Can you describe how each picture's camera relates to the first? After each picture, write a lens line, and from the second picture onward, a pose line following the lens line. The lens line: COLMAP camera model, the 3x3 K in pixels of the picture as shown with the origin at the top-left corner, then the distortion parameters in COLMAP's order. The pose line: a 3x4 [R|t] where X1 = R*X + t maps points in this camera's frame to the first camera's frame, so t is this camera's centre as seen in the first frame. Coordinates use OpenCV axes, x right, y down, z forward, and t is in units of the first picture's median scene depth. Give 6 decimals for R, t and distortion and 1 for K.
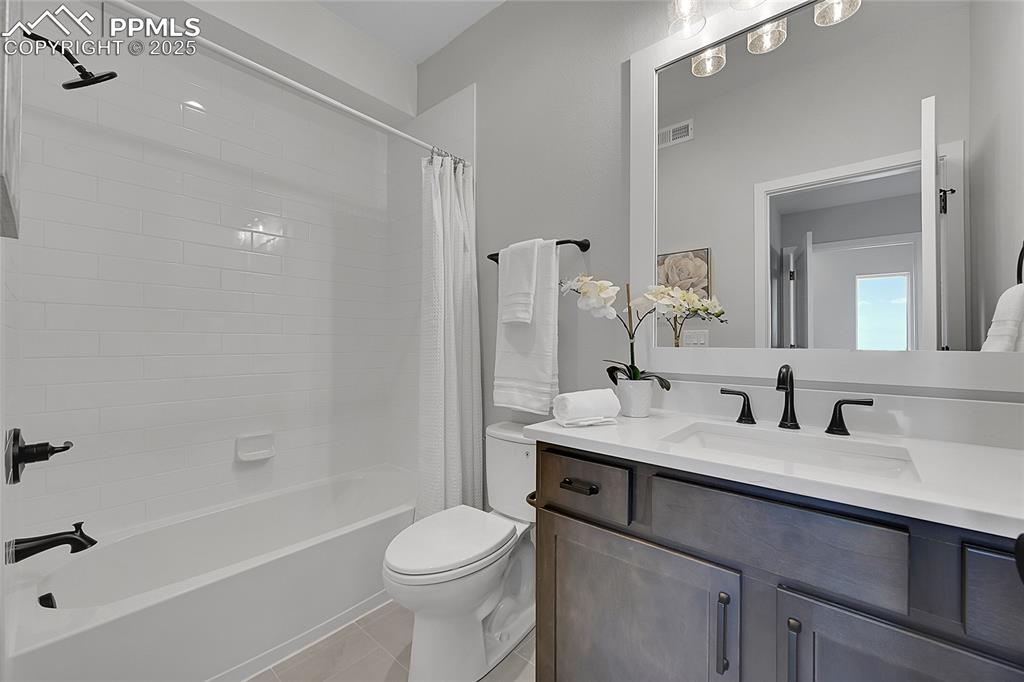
lens RADIAL K [[402.2, 0, 512.3], [0, 402.2, 343.8], [0, 0, 1]] dist [-0.002248, 0.000036]
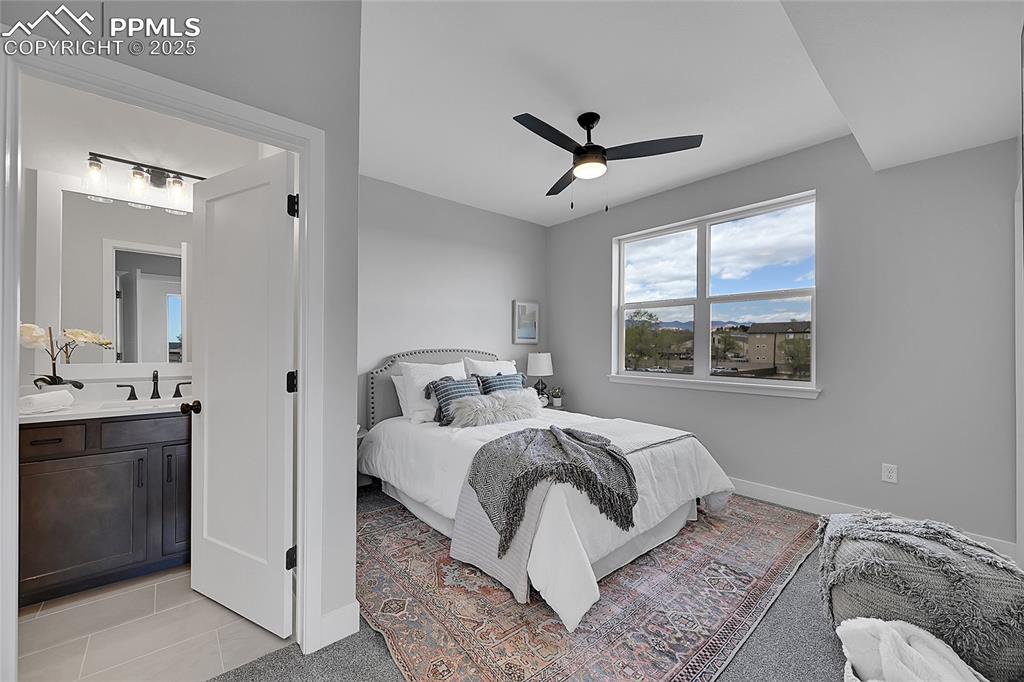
lens RADIAL K [[402.2, 0, 512.3], [0, 402.2, 343.8], [0, 0, 1]] dist [-0.002248, 0.000036]
pose [[0.143284, 0.003187, 0.989677, -1.091228], [-0.000990, 0.999995, -0.003077, -0.080290], [-0.989681, -0.000539, 0.143286, -1.134466]]
